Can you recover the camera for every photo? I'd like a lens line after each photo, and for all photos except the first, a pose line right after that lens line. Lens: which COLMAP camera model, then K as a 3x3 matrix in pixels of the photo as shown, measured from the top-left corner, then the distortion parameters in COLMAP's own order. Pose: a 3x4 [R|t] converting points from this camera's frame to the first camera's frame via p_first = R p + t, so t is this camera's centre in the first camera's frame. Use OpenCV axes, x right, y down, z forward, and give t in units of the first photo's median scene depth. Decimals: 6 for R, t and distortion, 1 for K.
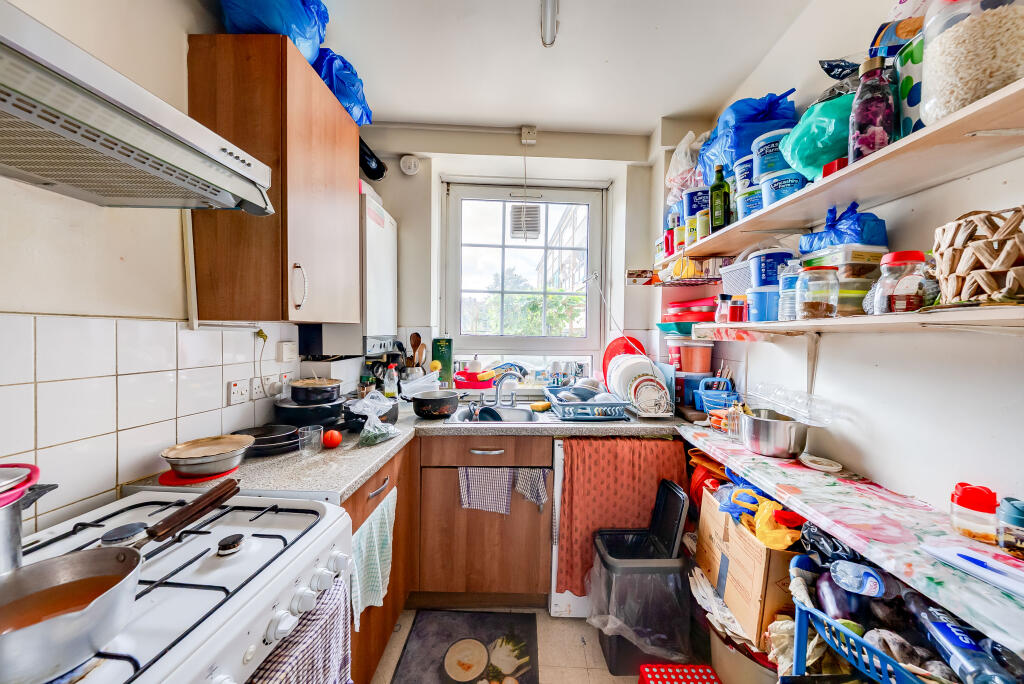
lens RADIAL K [[350.0, 0, 513.9], [0, 350.0, 338.2], [0, 0, 1]] dist [-0.001615, -0.000135]
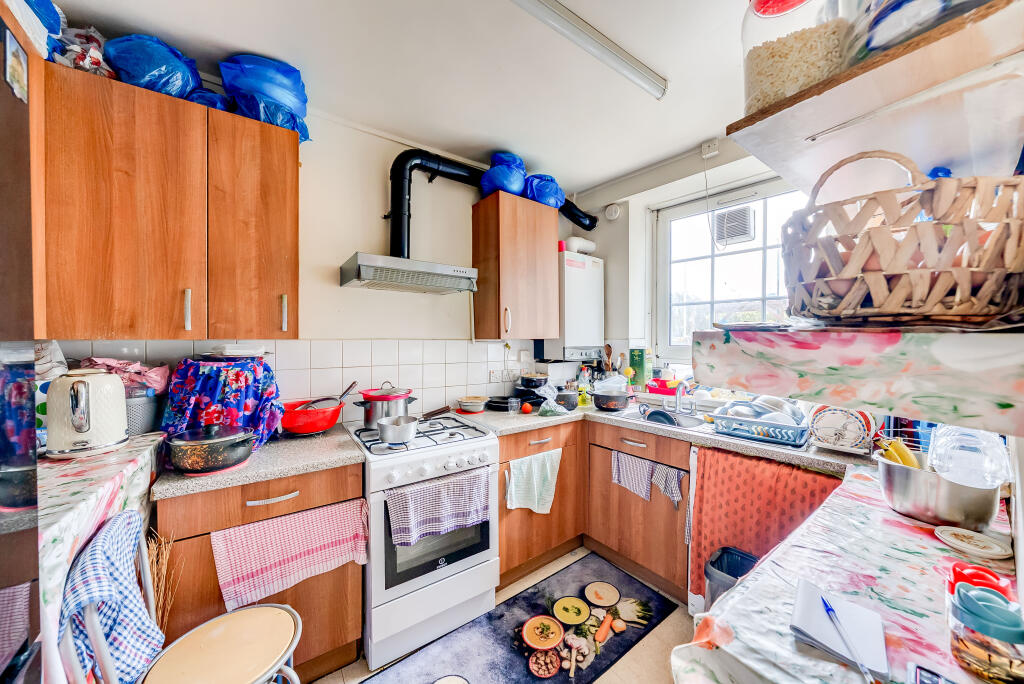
lens RADIAL K [[350.0, 0, 513.9], [0, 350.0, 338.2], [0, 0, 1]] dist [-0.001615, -0.000135]
pose [[0.622243, -0.013969, -0.782700, 0.617169], [-0.004451, 0.999761, -0.021381, -0.010480], [0.782812, 0.016788, 0.622032, -0.082434]]
